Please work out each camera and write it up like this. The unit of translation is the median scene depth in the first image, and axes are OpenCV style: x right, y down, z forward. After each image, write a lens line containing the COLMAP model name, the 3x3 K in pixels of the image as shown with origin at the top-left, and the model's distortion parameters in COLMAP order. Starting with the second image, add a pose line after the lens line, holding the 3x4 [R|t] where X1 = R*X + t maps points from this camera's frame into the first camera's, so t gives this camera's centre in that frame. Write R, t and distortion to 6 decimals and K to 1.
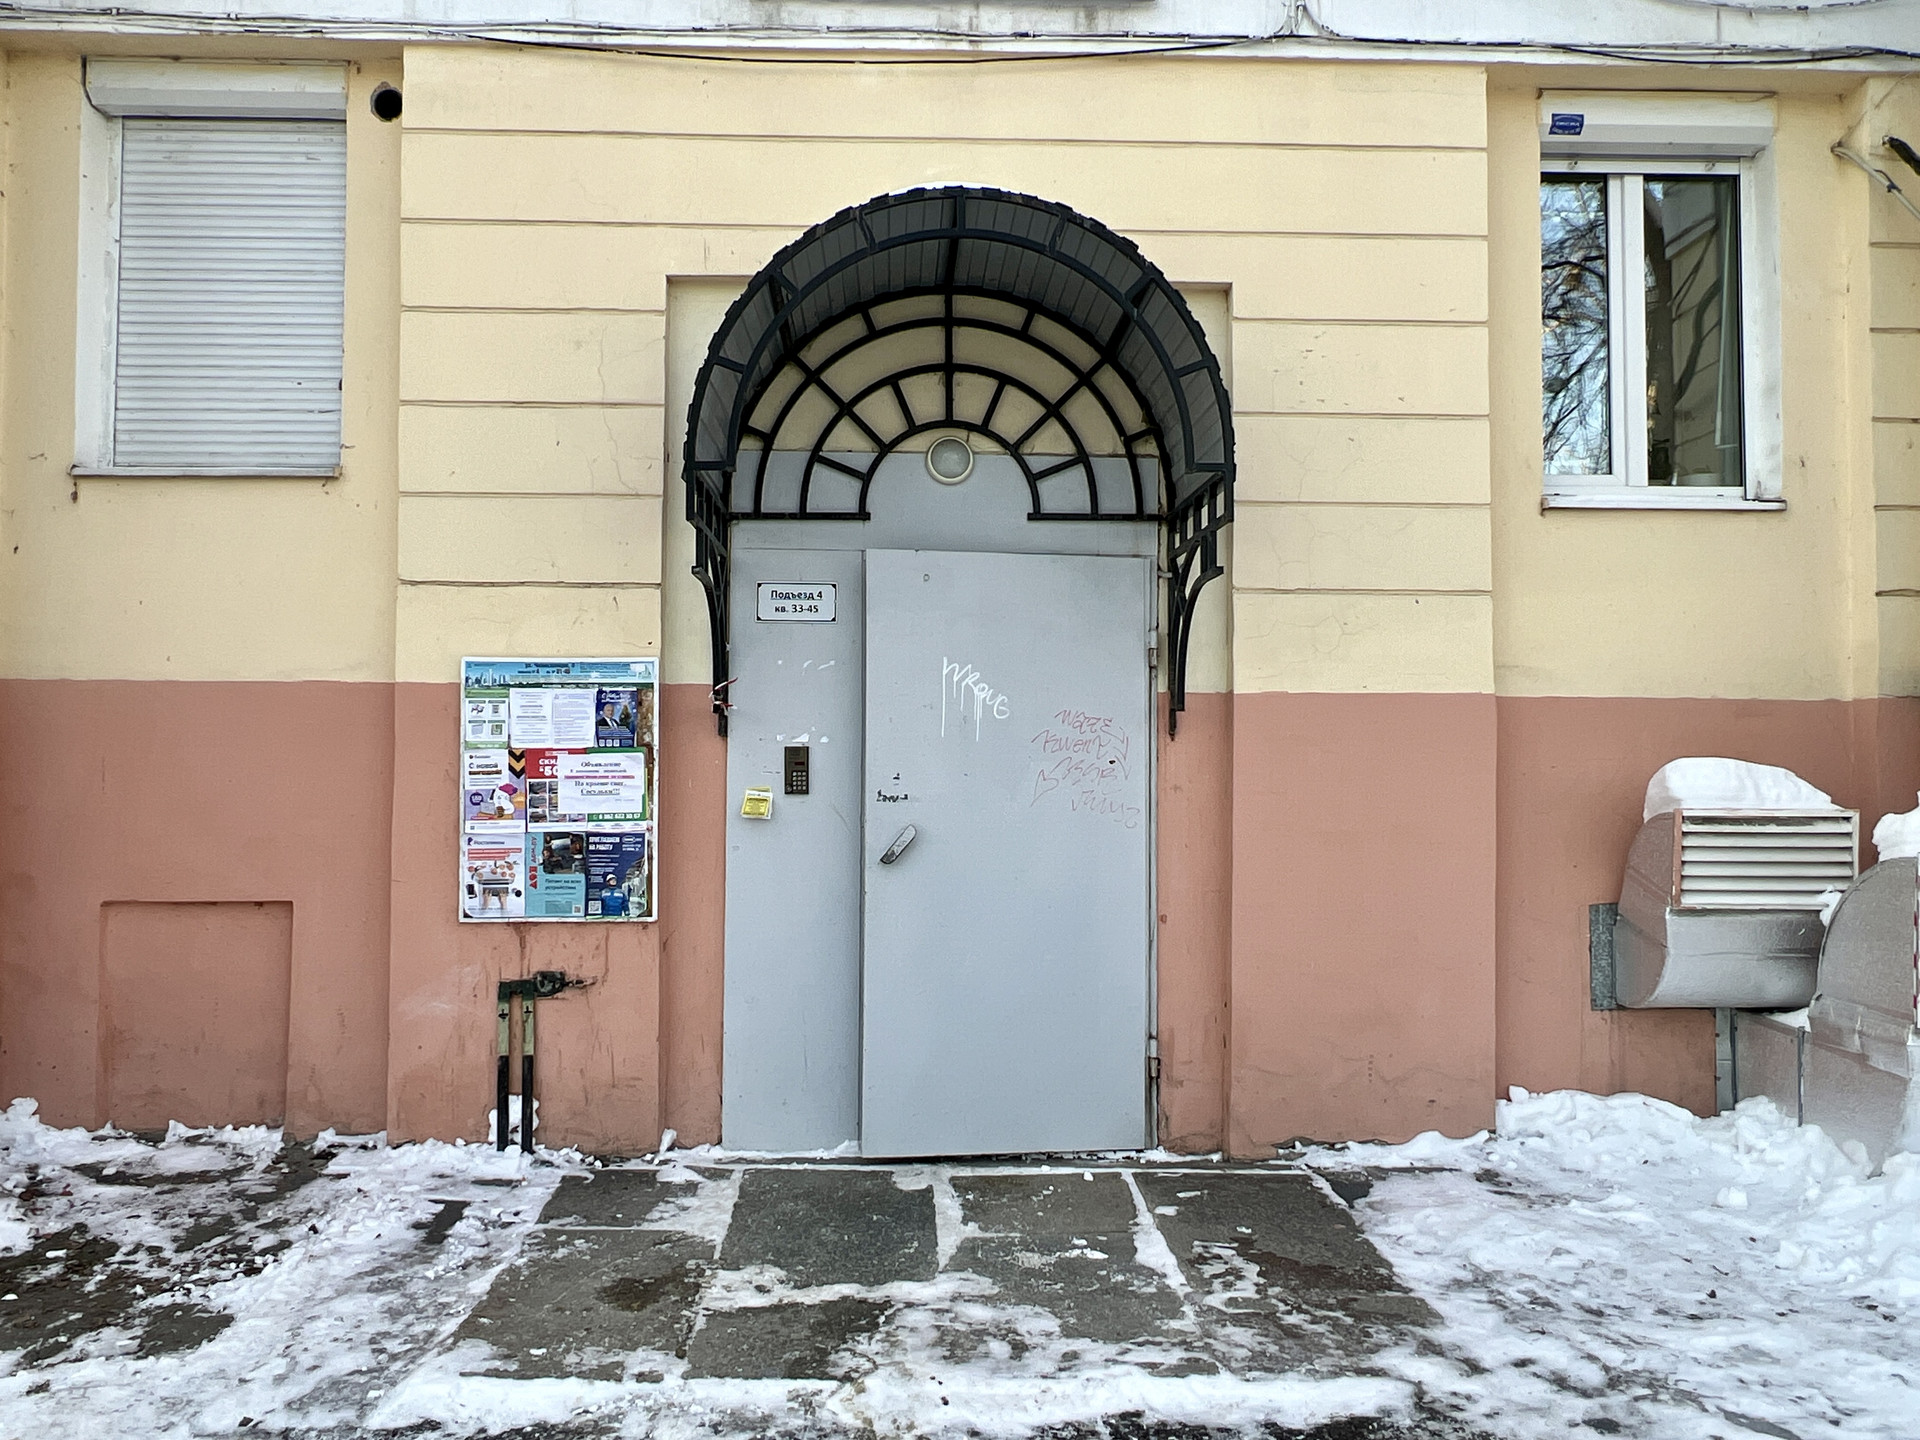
lens RADIAL K [[1395.5, 0, 951.8], [0, 1395.5, 719.2], [0, 0, 1]] dist [0.003003, -0.006257]
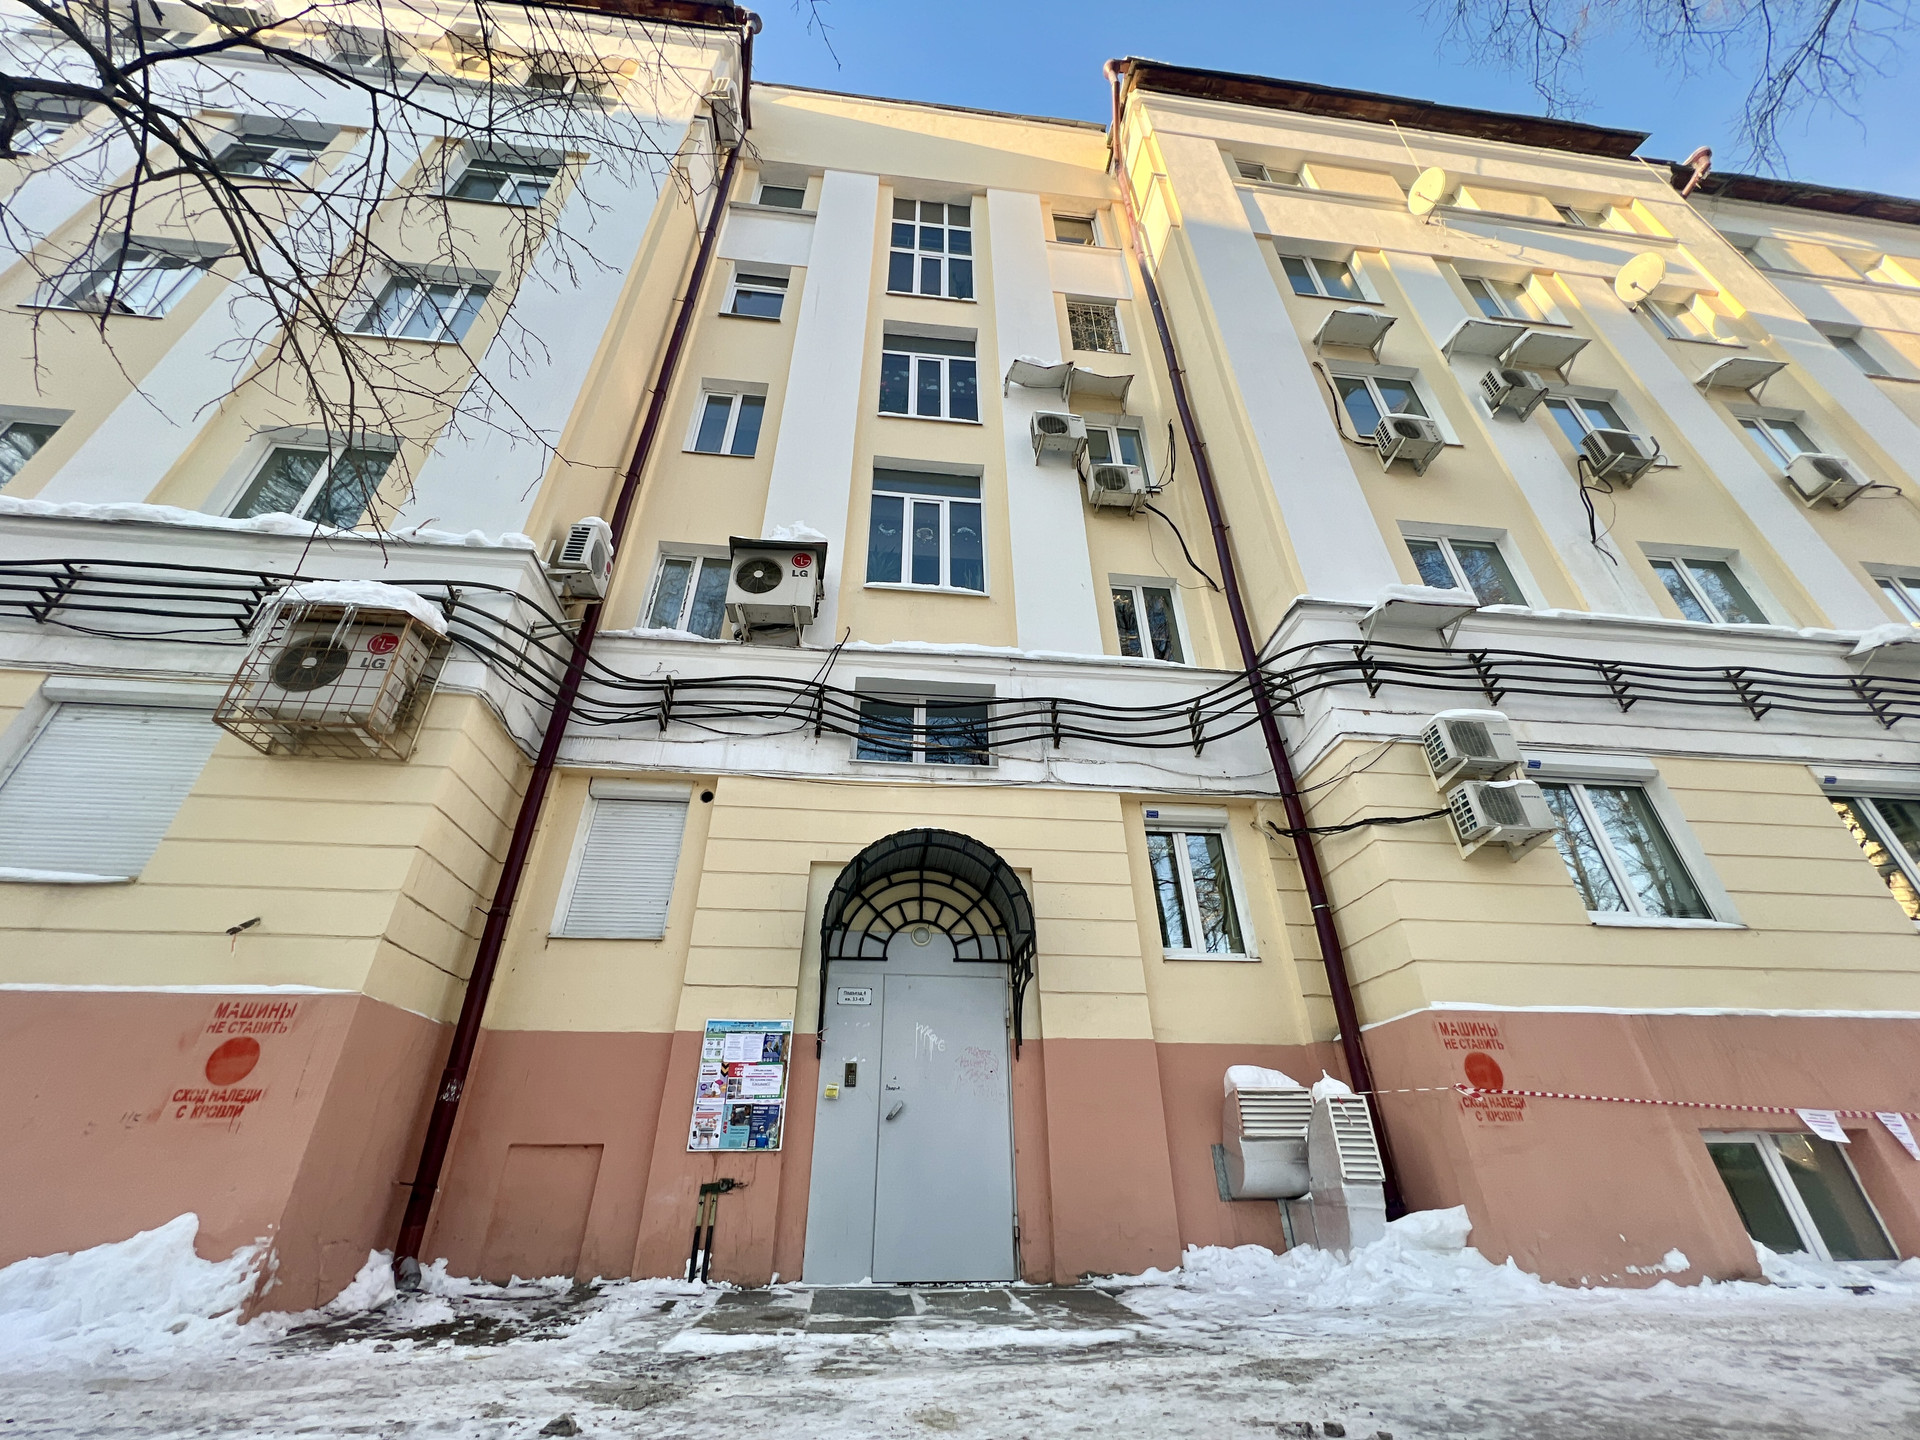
lens RADIAL K [[771.0, 0, 954.7], [0, 771.0, 720.2], [0, 0, 1]] dist [-0.000979, -0.000065]
pose [[0.997100, 0.030873, 0.069563, -0.049560], [0.008481, 0.863261, -0.504687, 0.172650], [-0.075632, 0.503813, 0.860495, -0.358840]]
